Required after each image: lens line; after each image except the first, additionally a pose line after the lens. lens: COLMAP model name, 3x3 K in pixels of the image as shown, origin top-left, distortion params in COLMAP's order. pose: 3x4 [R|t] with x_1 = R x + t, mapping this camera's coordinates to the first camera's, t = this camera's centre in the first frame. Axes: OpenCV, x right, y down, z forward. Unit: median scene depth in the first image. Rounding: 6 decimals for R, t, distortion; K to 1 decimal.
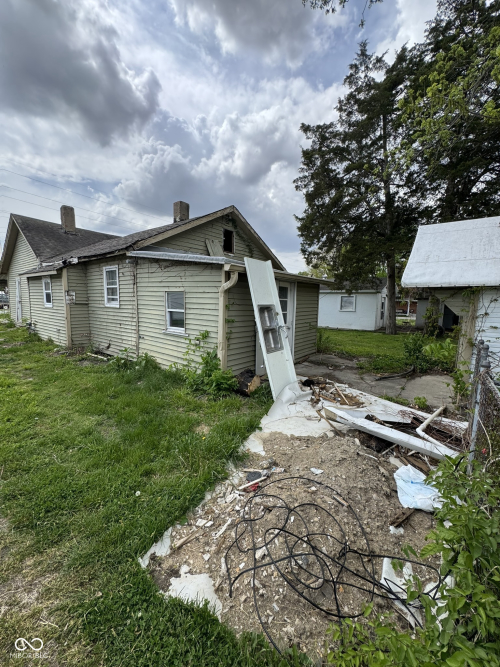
lens RADIAL K [[267.5, 0, 250.0], [0, 267.5, 332.6], [0, 0, 1]] dist [-0.003559, 0.000284]
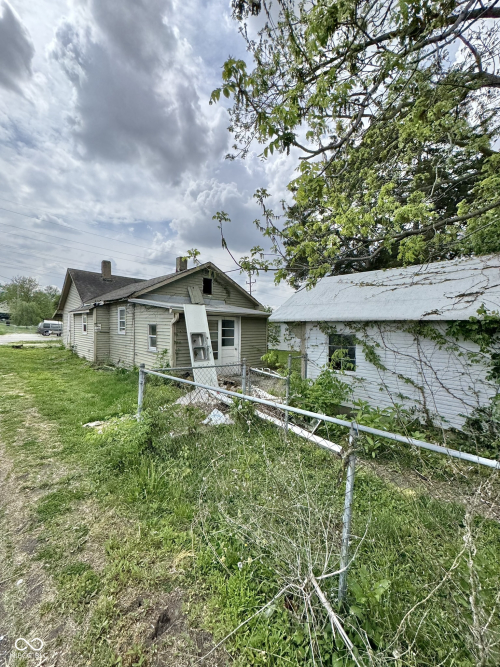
lens RADIAL K [[267.5, 0, 251.1], [0, 267.5, 338.7], [0, 0, 1]] dist [-0.003559, 0.000284]
pose [[0.991837, 0.001467, -0.127503, 0.360695], [-0.011966, 0.996592, -0.081615, 0.038715], [0.126949, 0.082475, 0.988475, -0.348124]]
